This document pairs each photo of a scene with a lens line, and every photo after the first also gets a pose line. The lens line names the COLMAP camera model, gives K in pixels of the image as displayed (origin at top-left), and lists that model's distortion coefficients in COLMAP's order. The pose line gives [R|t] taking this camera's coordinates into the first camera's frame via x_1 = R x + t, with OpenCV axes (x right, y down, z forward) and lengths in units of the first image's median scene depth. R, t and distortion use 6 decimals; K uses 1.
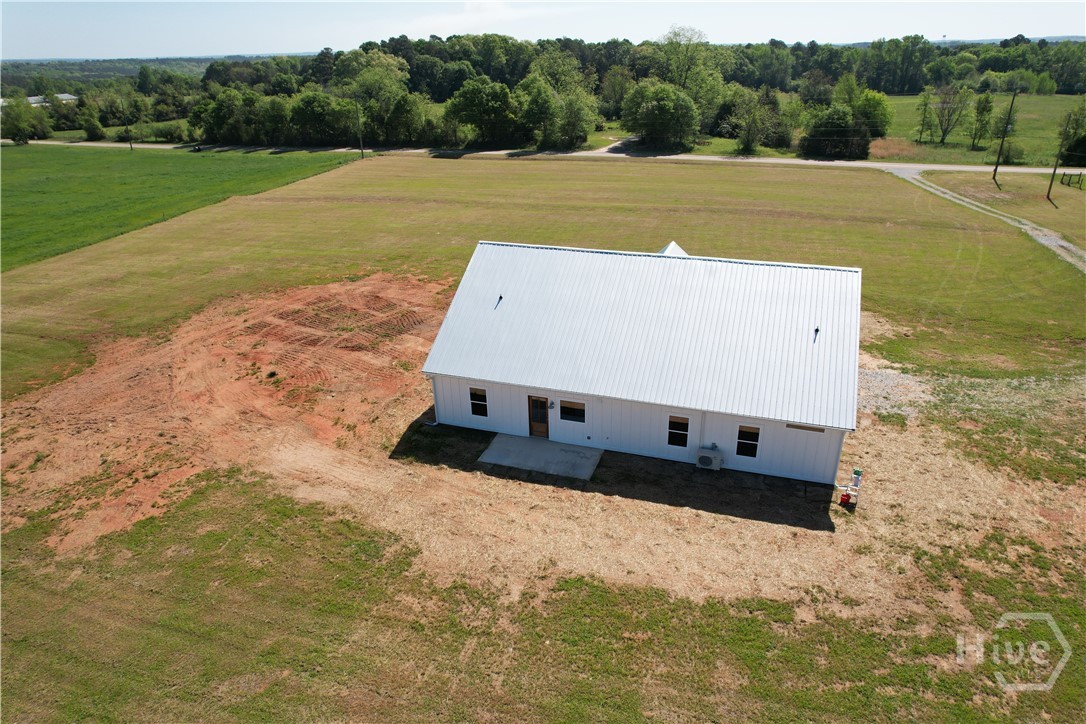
lens RADIAL K [[693.8, 0, 552.1], [0, 693.8, 372.5], [0, 0, 1]] dist [-0.074009, 0.067835]
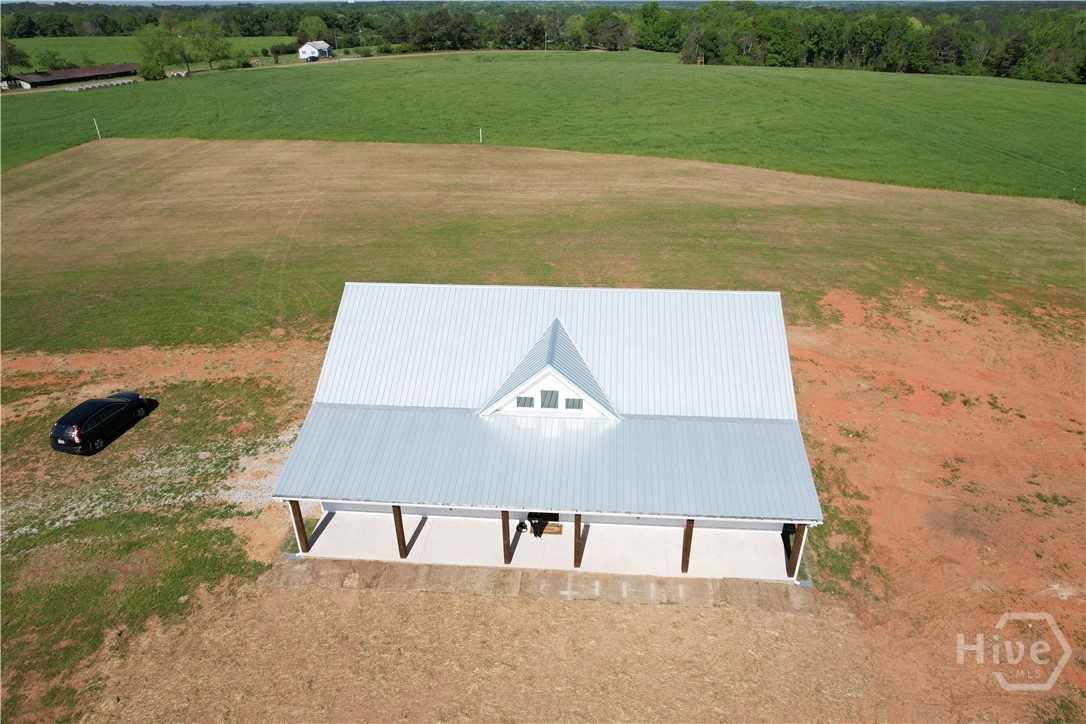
lens RADIAL K [[693.8, 0, 552.1], [0, 693.8, 372.5], [0, 0, 1]] dist [-0.074009, 0.067835]
pose [[-0.969239, 0.141301, -0.201518, 0.319963], [-0.080940, 0.590238, 0.803161, -0.750063], [0.232431, 0.794766, -0.560645, 1.451454]]
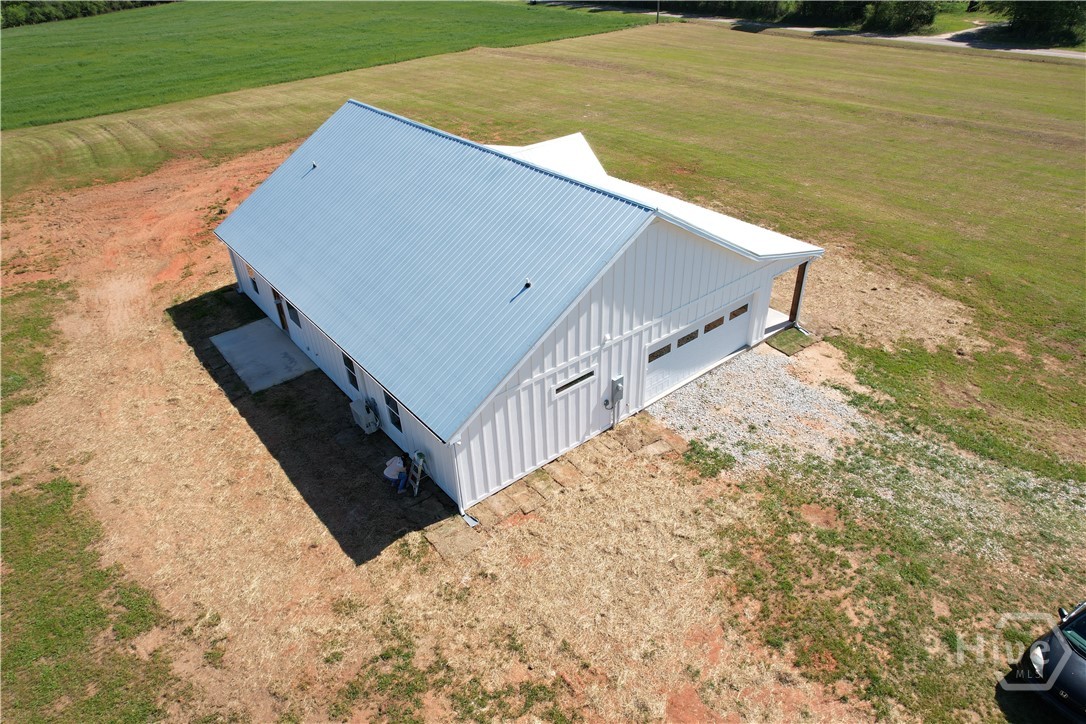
lens RADIAL K [[693.8, 0, 552.1], [0, 693.8, 372.5], [0, 0, 1]] dist [-0.074009, 0.067835]
pose [[0.849177, 0.295222, -0.437885, 0.573102], [-0.222450, 0.951965, 0.210424, -0.100544], [0.478973, -0.081279, 0.874059, 0.348734]]
